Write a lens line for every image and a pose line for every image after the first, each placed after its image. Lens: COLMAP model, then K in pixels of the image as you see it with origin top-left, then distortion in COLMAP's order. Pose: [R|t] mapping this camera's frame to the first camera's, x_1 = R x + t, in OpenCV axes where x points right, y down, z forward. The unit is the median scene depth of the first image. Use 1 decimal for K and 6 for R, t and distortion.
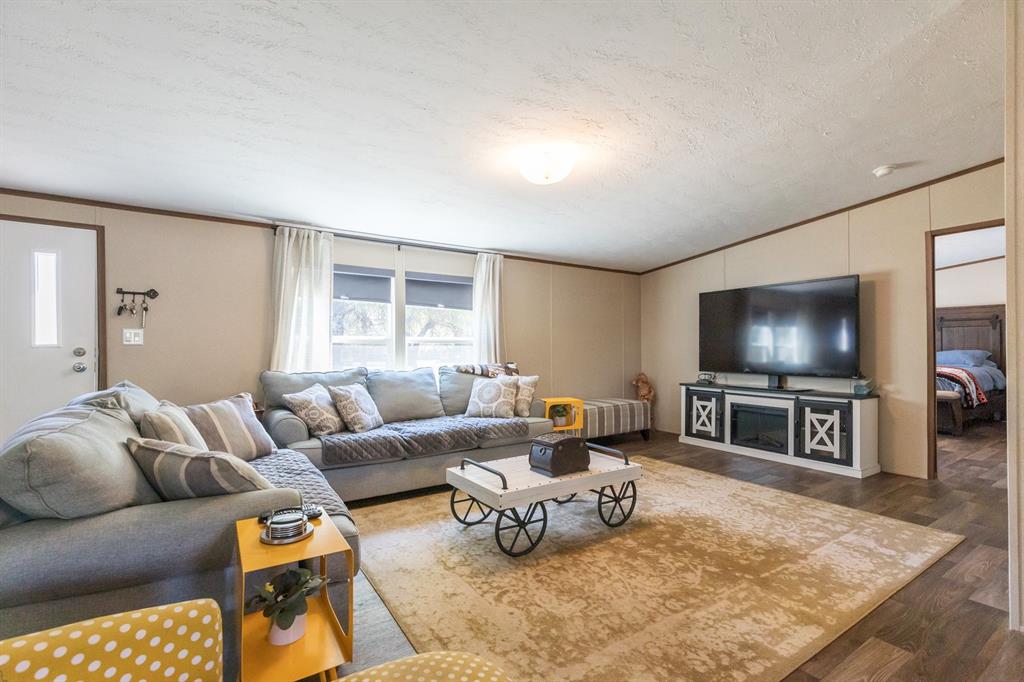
lens RADIAL K [[461.6, 0, 509.5], [0, 461.6, 347.1], [0, 0, 1]] dist [0.003065, 0.001647]
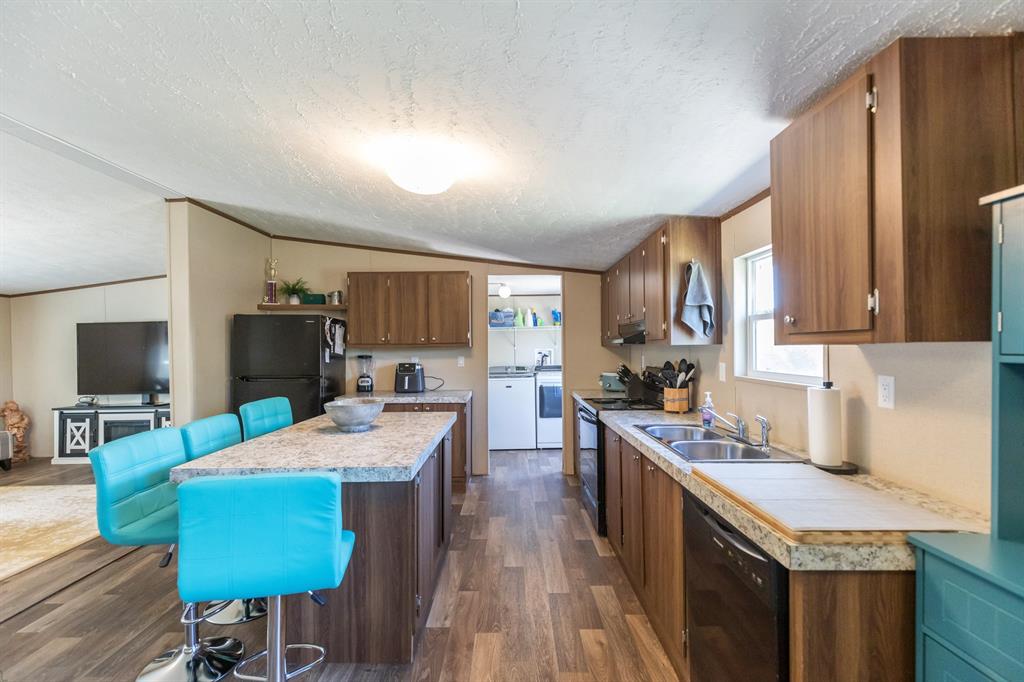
lens RADIAL K [[461.6, 0, 509.8], [0, 461.6, 345.3], [0, 0, 1]] dist [0.003065, 0.001647]
pose [[0.559895, -0.003496, 0.828556, 0.094861], [0.017097, 0.999827, -0.007334, -0.048367], [-0.828387, 0.018272, 0.559858, -0.557137]]
